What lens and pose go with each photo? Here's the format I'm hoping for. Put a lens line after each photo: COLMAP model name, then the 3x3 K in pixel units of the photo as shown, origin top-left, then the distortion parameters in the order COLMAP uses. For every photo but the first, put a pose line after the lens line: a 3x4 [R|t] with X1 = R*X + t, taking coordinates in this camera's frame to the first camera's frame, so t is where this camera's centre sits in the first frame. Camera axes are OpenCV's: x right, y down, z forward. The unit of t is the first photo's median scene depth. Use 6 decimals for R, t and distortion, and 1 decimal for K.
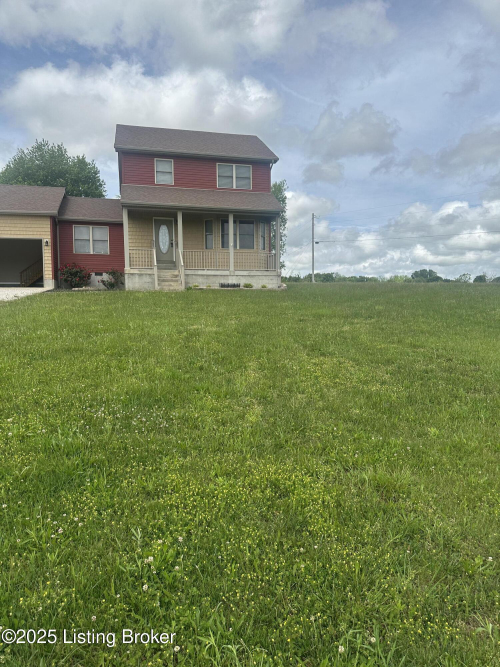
lens RADIAL K [[464.2, 0, 252.8], [0, 464.2, 336.2], [0, 0, 1]] dist [0.058317, -0.073971]
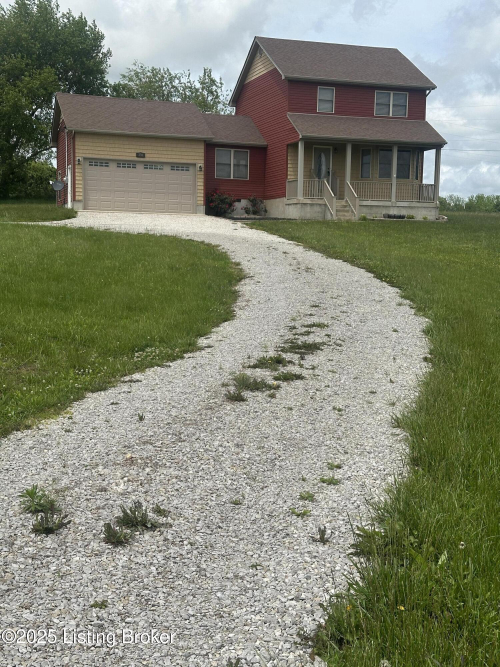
lens RADIAL K [[925.9, 0, 248.5], [0, 925.9, 331.7], [0, 0, 1]] dist [0.214936, 0.000000]
pose [[0.997378, 0.018056, 0.070078, -0.490357], [-0.019765, 0.999522, 0.023773, 0.100061], [-0.069615, -0.025095, 0.997258, -1.013065]]
